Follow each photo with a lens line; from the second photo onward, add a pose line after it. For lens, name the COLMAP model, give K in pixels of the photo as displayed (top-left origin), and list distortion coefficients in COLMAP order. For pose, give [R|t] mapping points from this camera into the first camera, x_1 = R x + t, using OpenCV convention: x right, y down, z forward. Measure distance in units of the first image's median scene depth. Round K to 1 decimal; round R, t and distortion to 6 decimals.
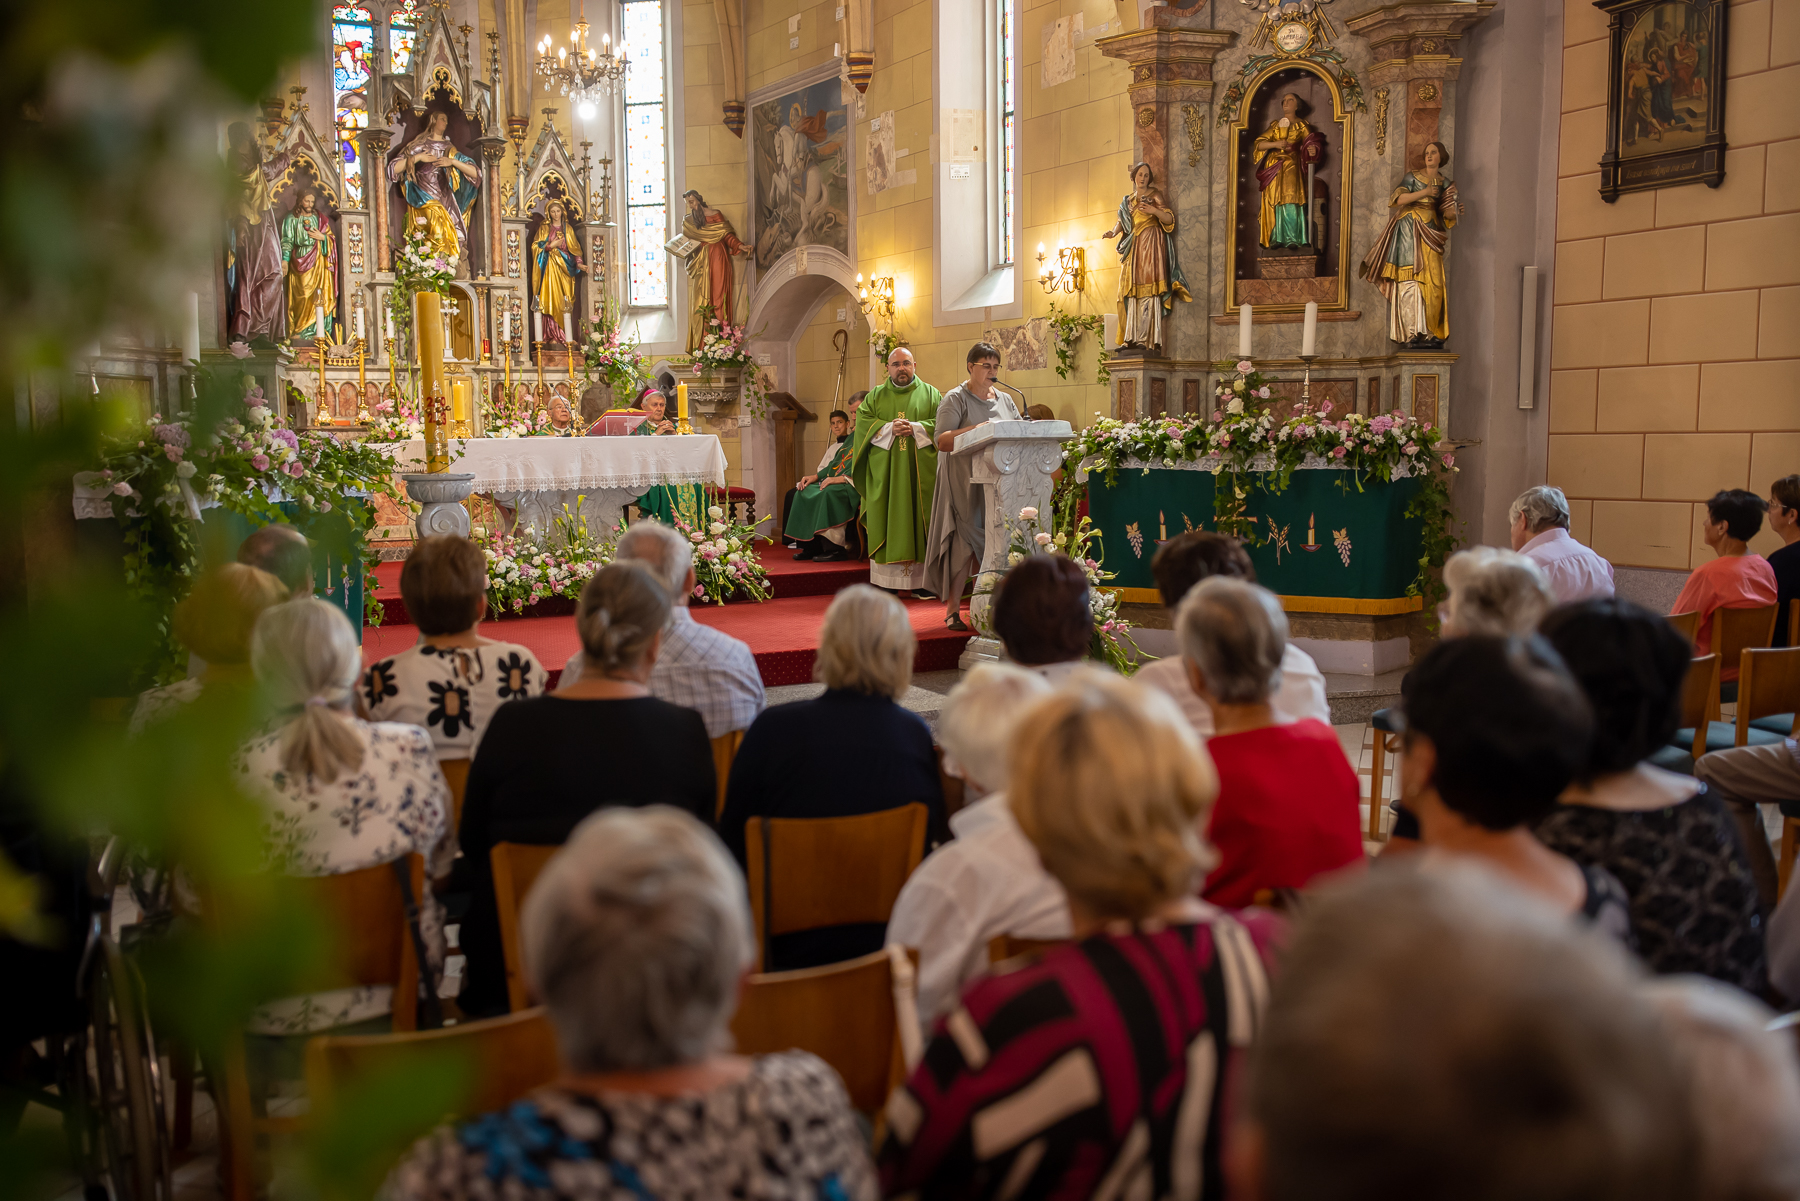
lens RADIAL K [[1798.7, 0, 900.0], [0, 1798.7, 600.5], [0, 0, 1]] dist [0.003628, 0.022795]
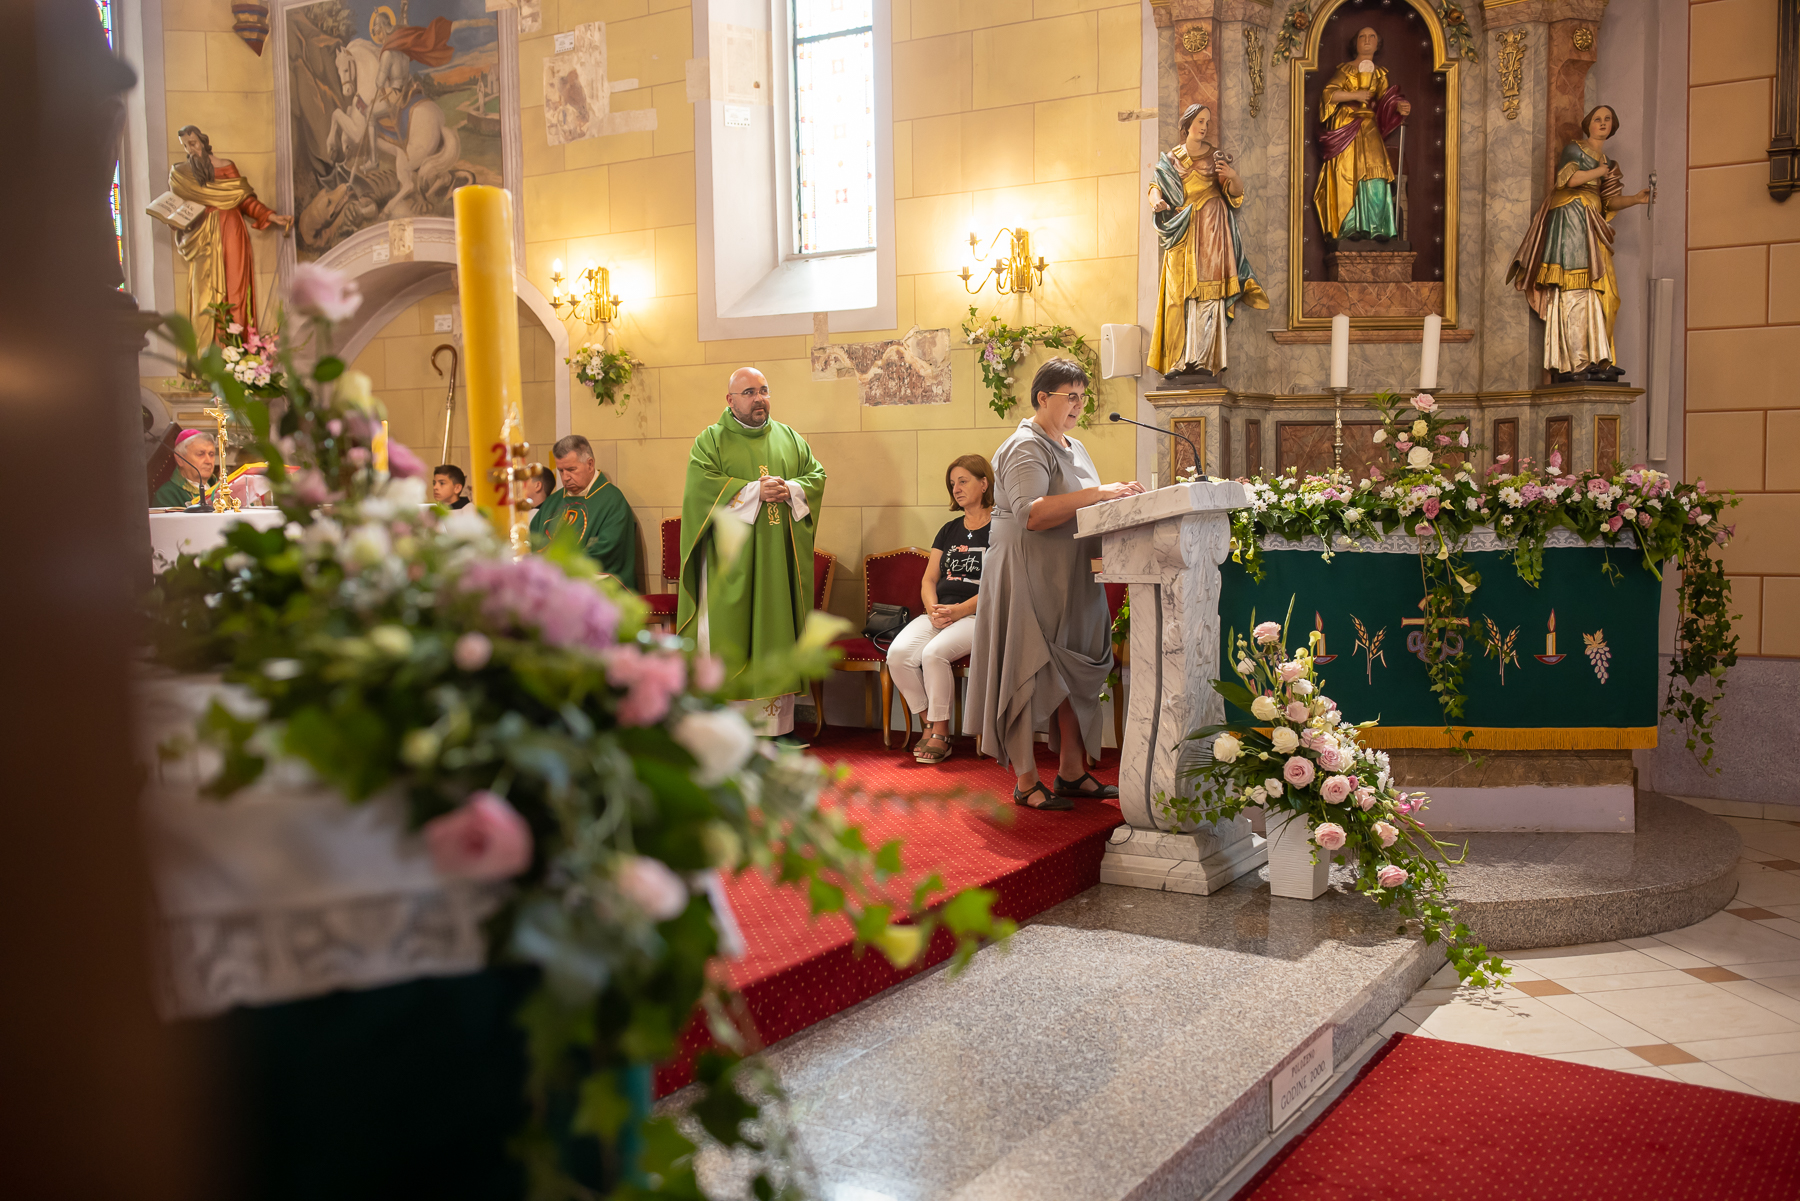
lens RADIAL K [[1741.4, 0, 900.0], [0, 1741.4, 600.5], [0, 0, 1]] dist [0.001951, -0.008942]
pose [[0.875859, -0.041530, 0.480777, -0.272221], [0.051778, 0.998626, -0.008064, -0.050829], [-0.479782, 0.031956, 0.876806, 0.443988]]
